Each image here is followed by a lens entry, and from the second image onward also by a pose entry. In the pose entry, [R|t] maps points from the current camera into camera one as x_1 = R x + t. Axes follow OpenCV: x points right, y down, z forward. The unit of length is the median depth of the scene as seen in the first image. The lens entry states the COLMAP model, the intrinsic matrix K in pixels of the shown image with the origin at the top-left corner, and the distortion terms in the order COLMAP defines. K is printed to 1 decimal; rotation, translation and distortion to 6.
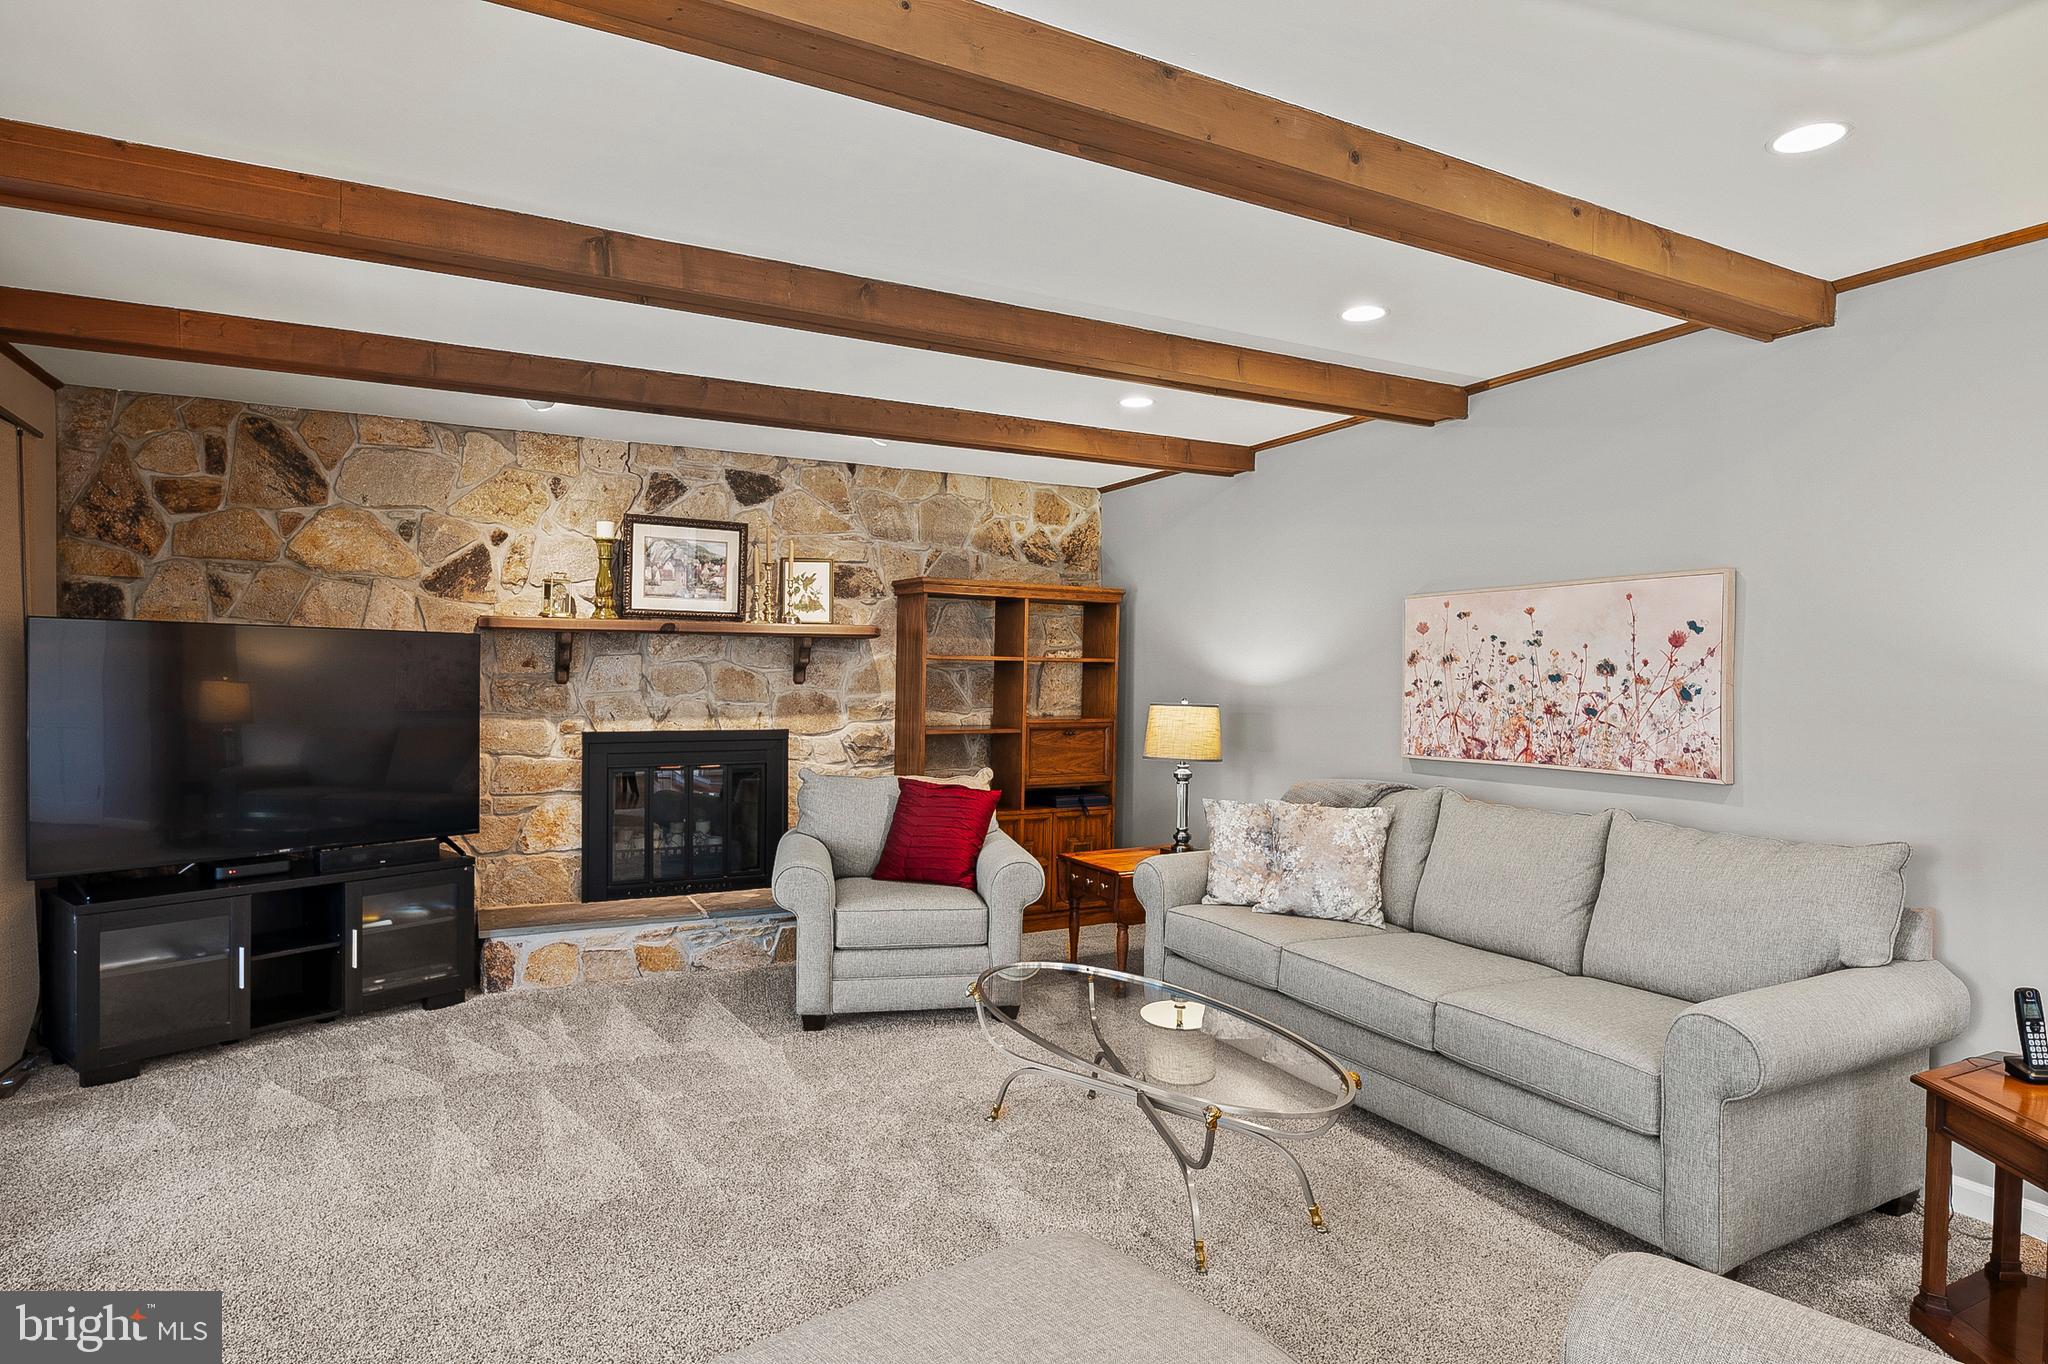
lens RADIAL K [[1104.9, 0, 1024.0], [0, 1104.9, 682.0], [0, 0, 1]] dist [-0.004865, -0.001602]
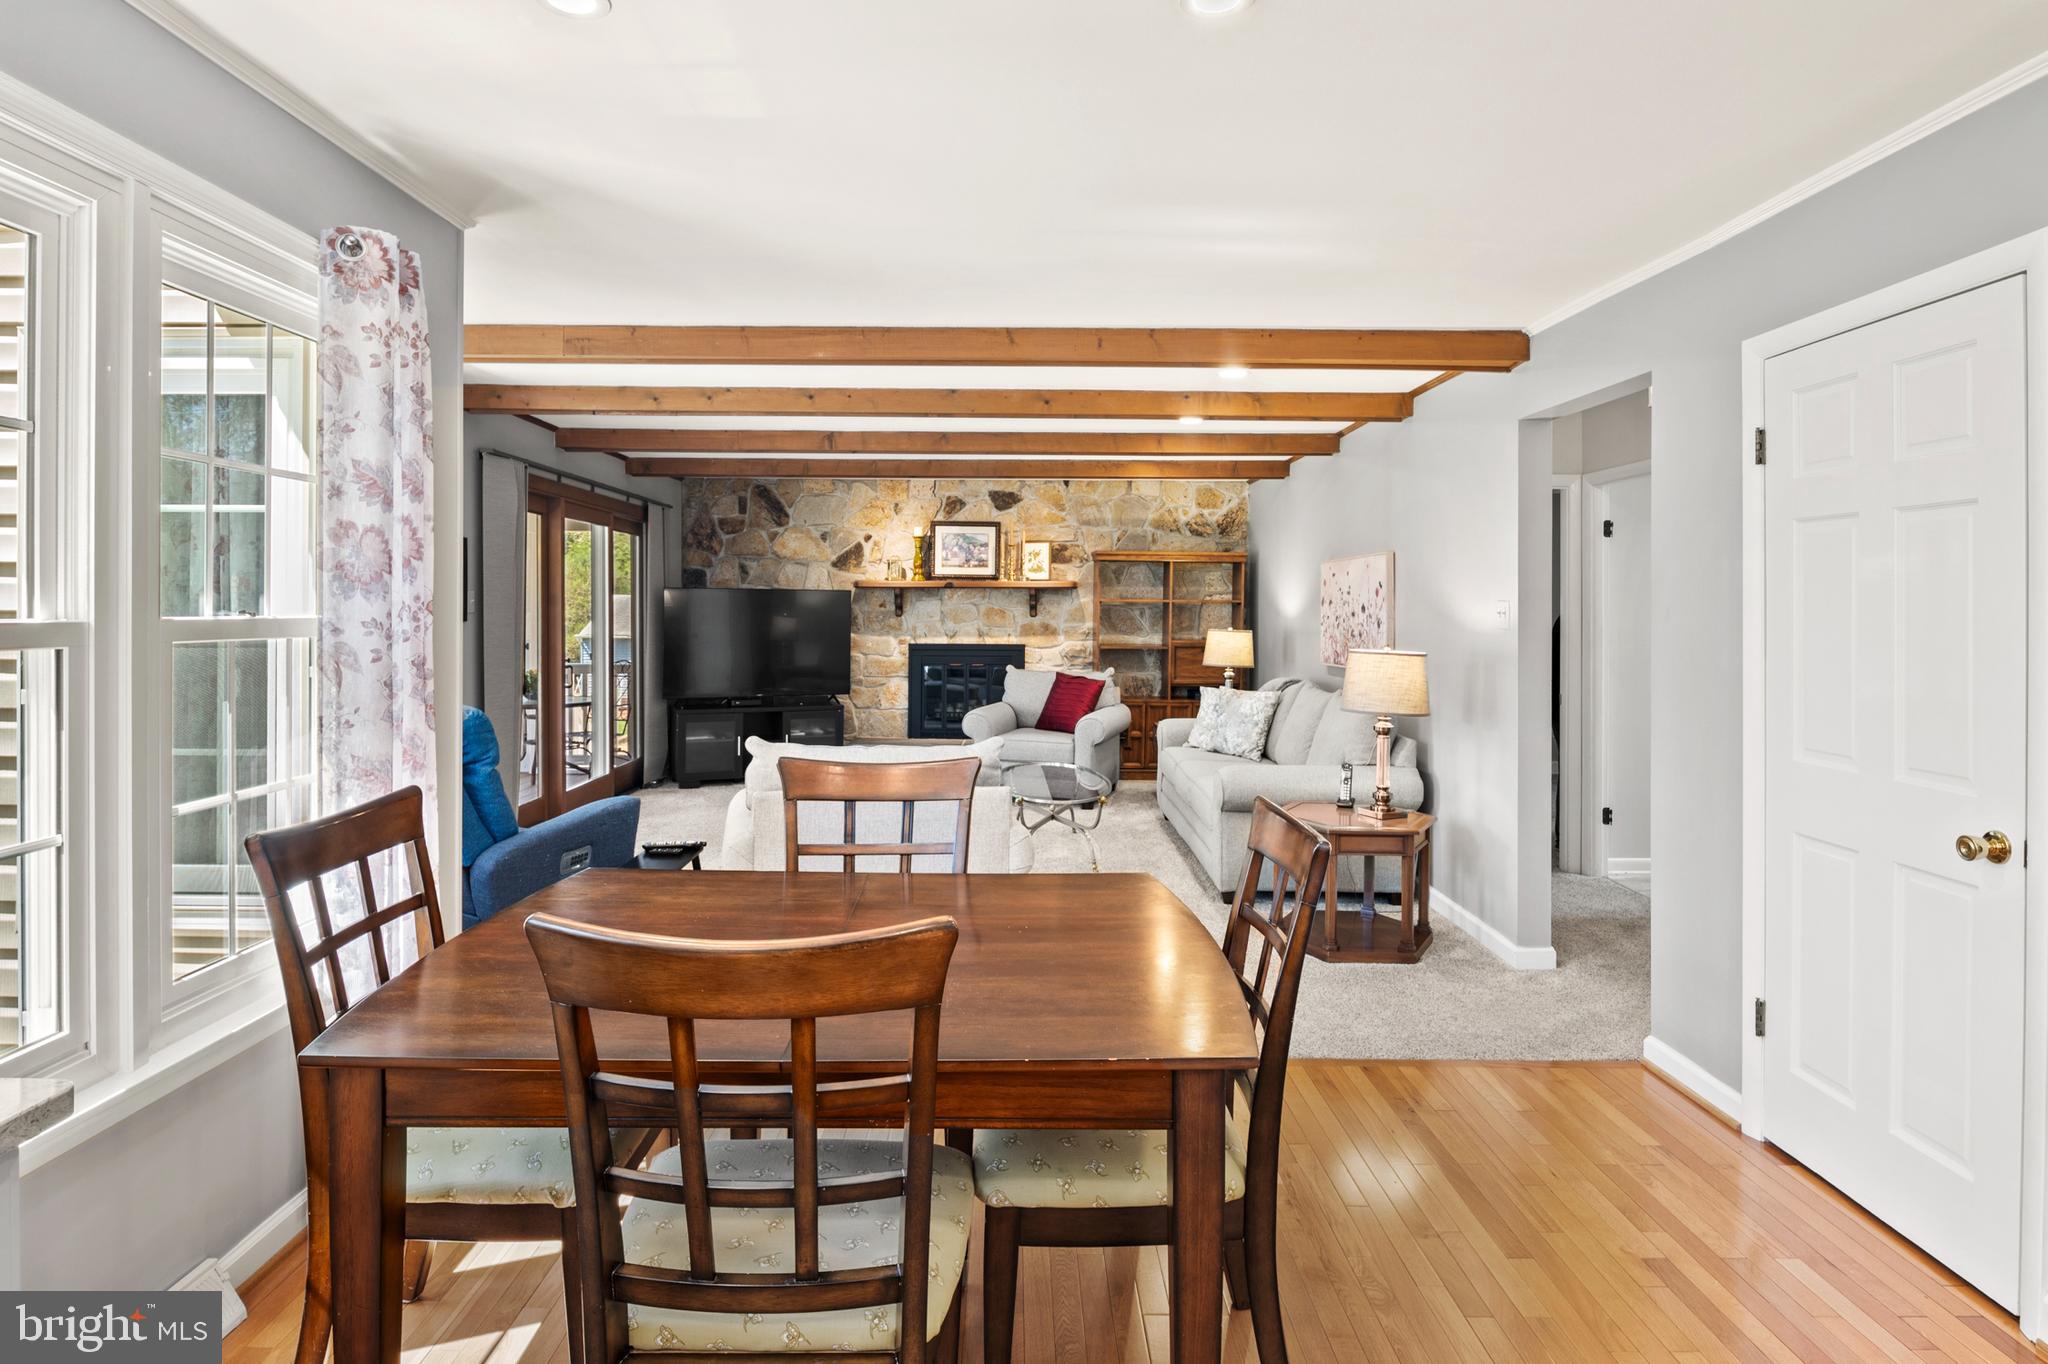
lens RADIAL K [[1100.9, 0, 1022.6], [0, 1100.9, 605.7], [0, 0, 1]] dist [-0.002362, -0.001017]
pose [[0.888470, -0.002611, -0.458928, 0.573542], [-0.001234, 0.999967, -0.008078, -0.001880], [0.458933, 0.007744, 0.888437, -0.497951]]
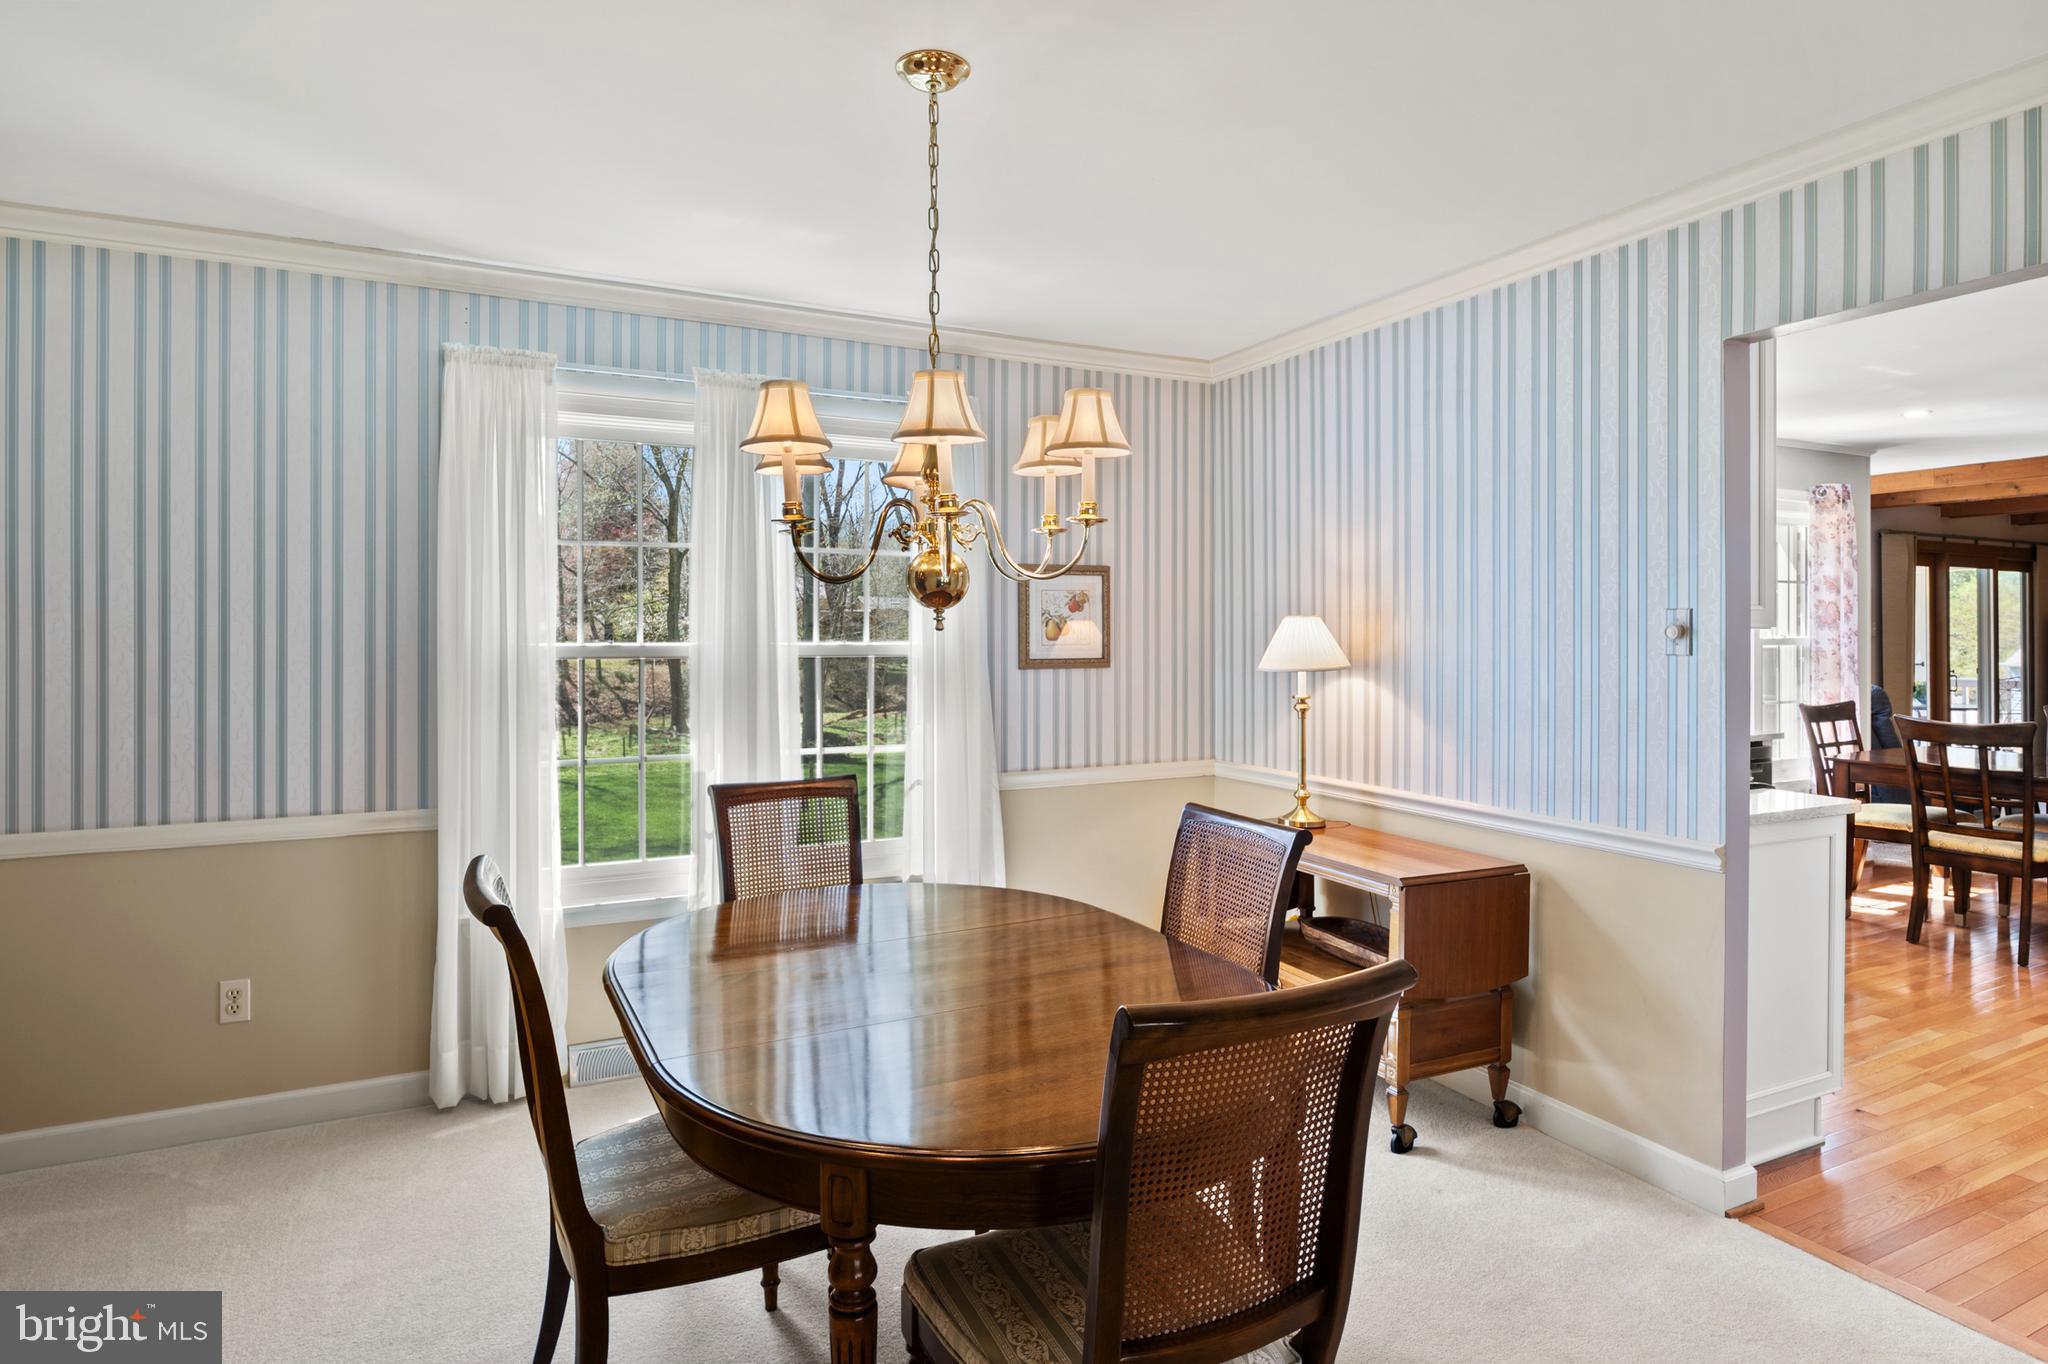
lens RADIAL K [[1117.5, 0, 1022.5], [0, 1117.5, 634.0], [0, 0, 1]] dist [-0.004734, -0.003163]
pose [[-0.022709, -0.002127, -0.999740, 1.425546], [-0.003757, 0.999991, -0.002043, 0.002307], [0.999735, 0.003710, -0.022717, -1.122030]]
